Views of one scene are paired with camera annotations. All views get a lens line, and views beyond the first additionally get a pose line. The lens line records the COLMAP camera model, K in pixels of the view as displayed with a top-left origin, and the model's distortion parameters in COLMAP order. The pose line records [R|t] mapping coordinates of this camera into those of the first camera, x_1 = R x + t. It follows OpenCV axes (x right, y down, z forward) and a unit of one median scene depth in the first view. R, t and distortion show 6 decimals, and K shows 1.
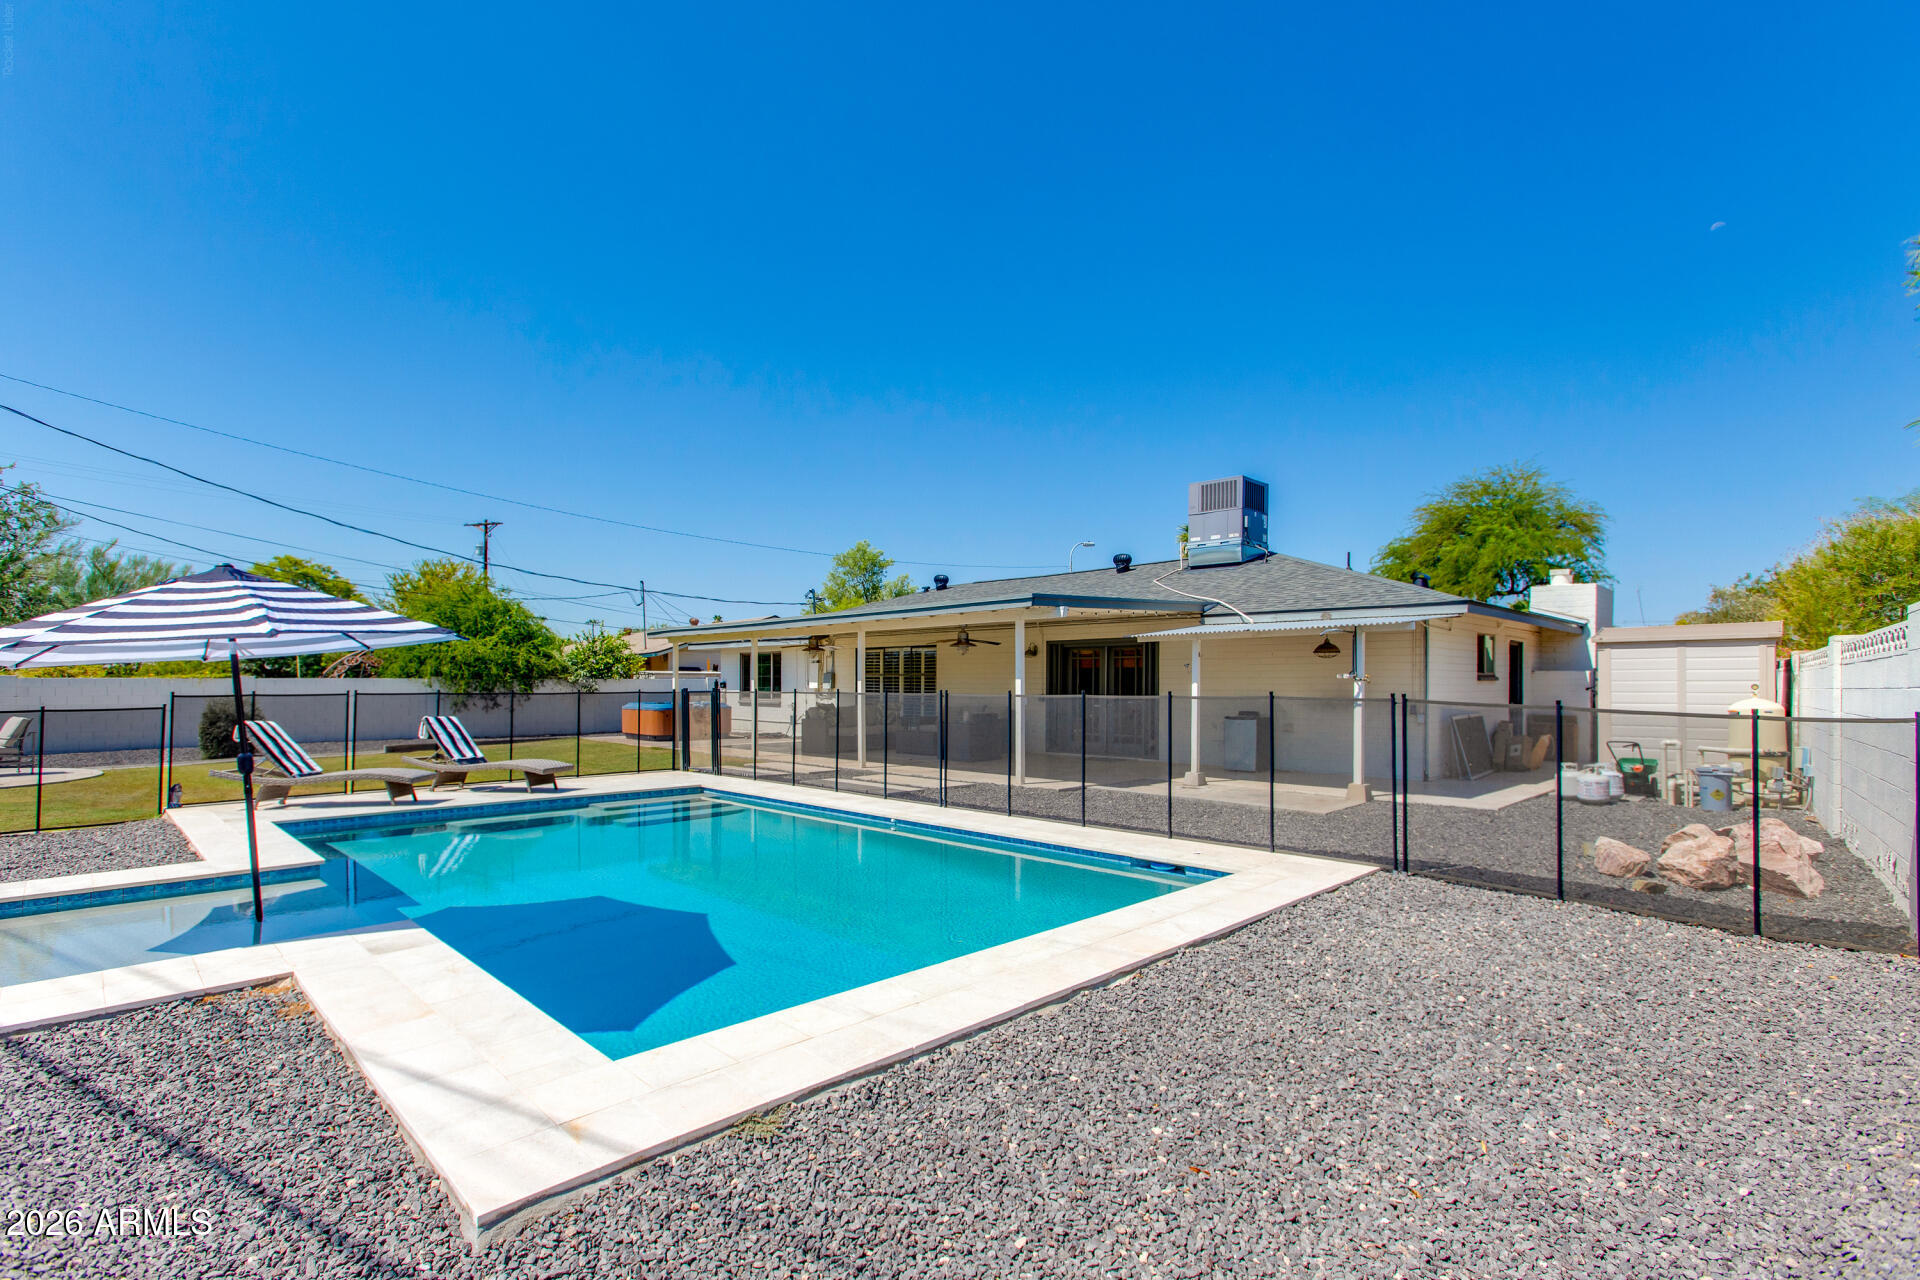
lens RADIAL K [[902.0, 0, 962.7], [0, 902.0, 667.3], [0, 0, 1]] dist [-0.014854, 0.015570]
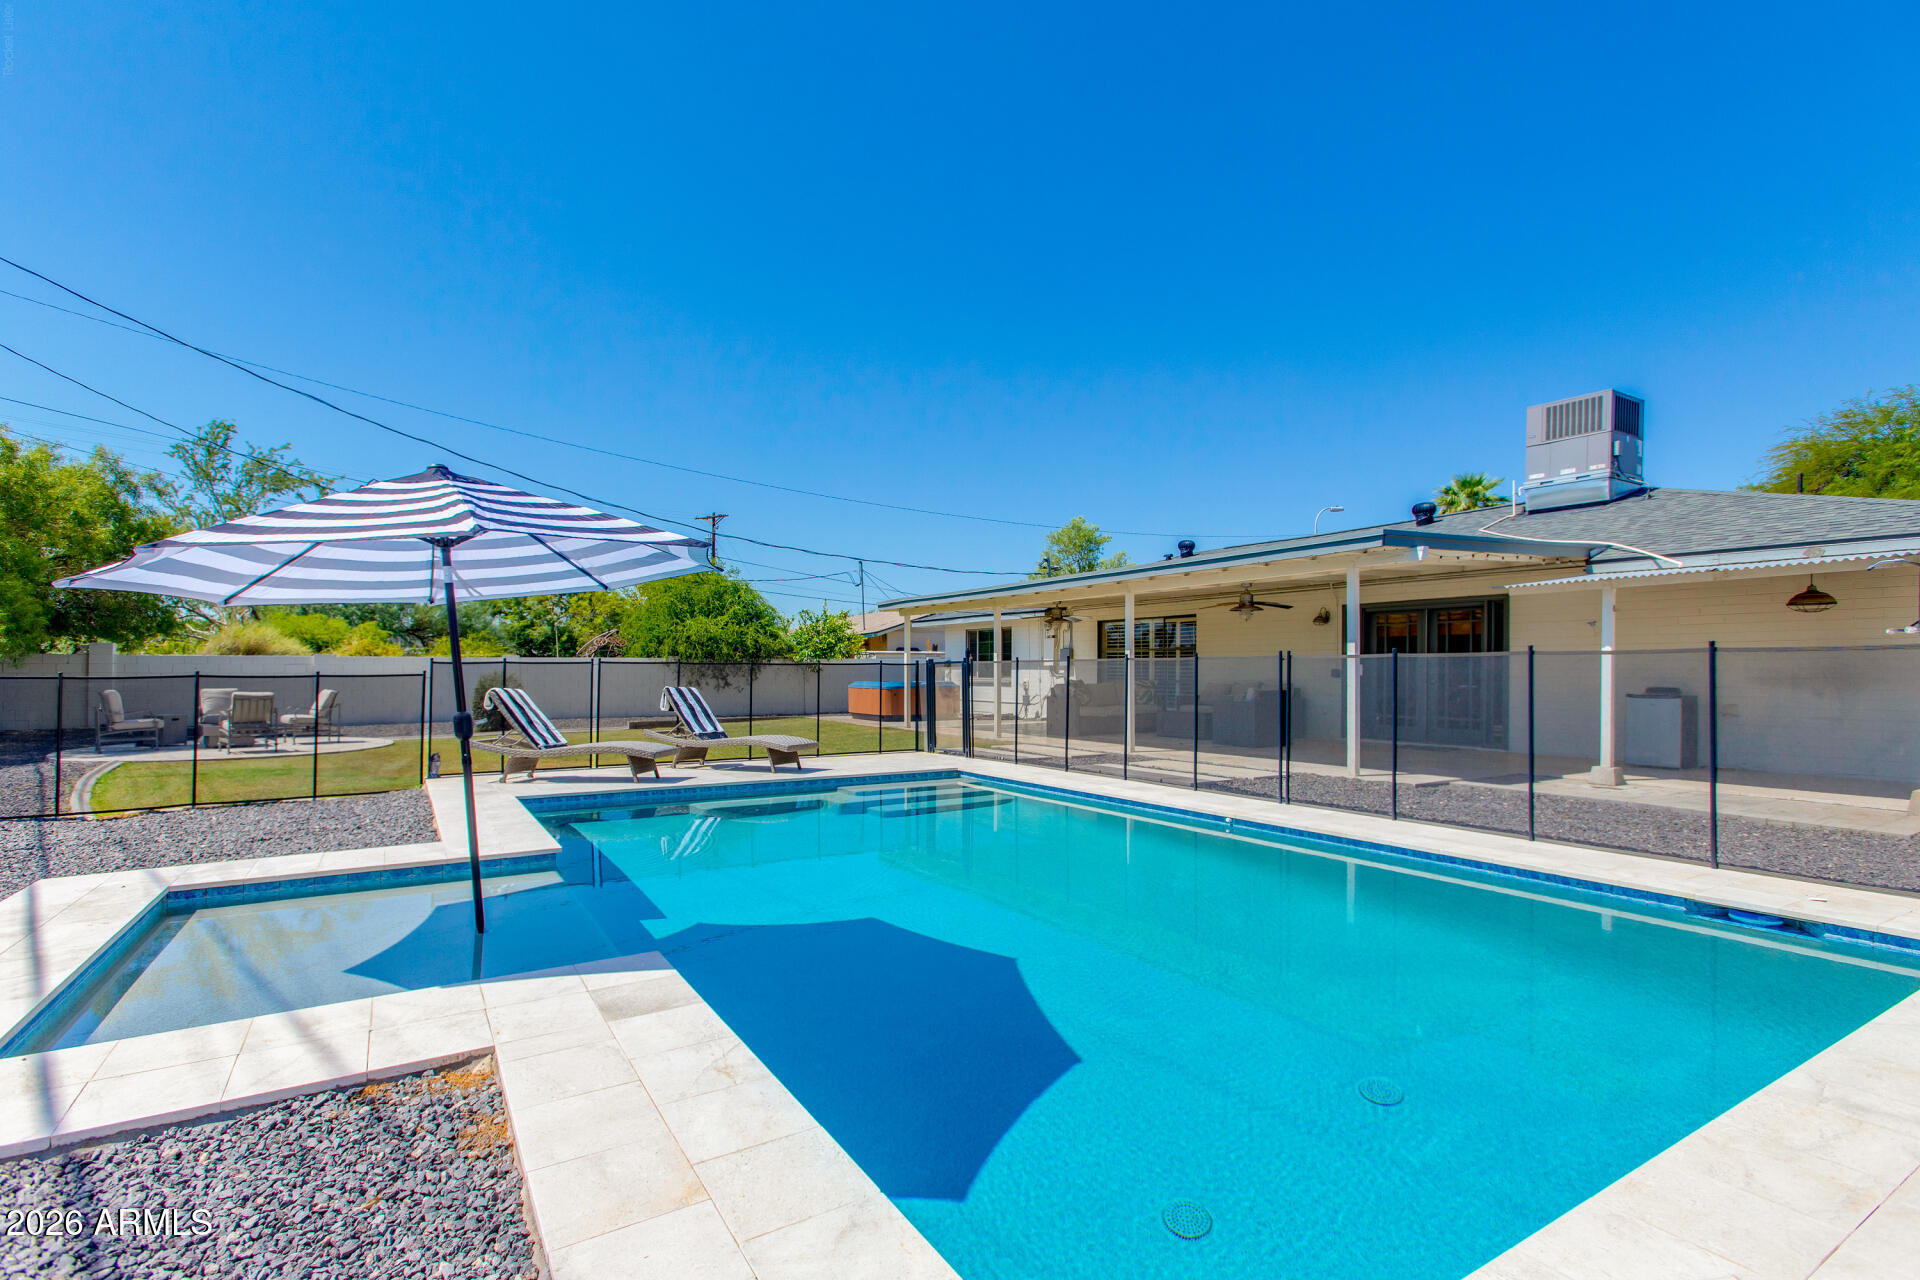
lens RADIAL K [[900.3, 0, 957.6], [0, 900.3, 659.2], [0, 0, 1]] dist [-0.028225, 0.031911]
pose [[0.975828, -0.001936, -0.218533, -0.103709], [0.002878, 0.999988, 0.003989, 0.023282], [0.218523, -0.004521, 0.975821, 0.164812]]
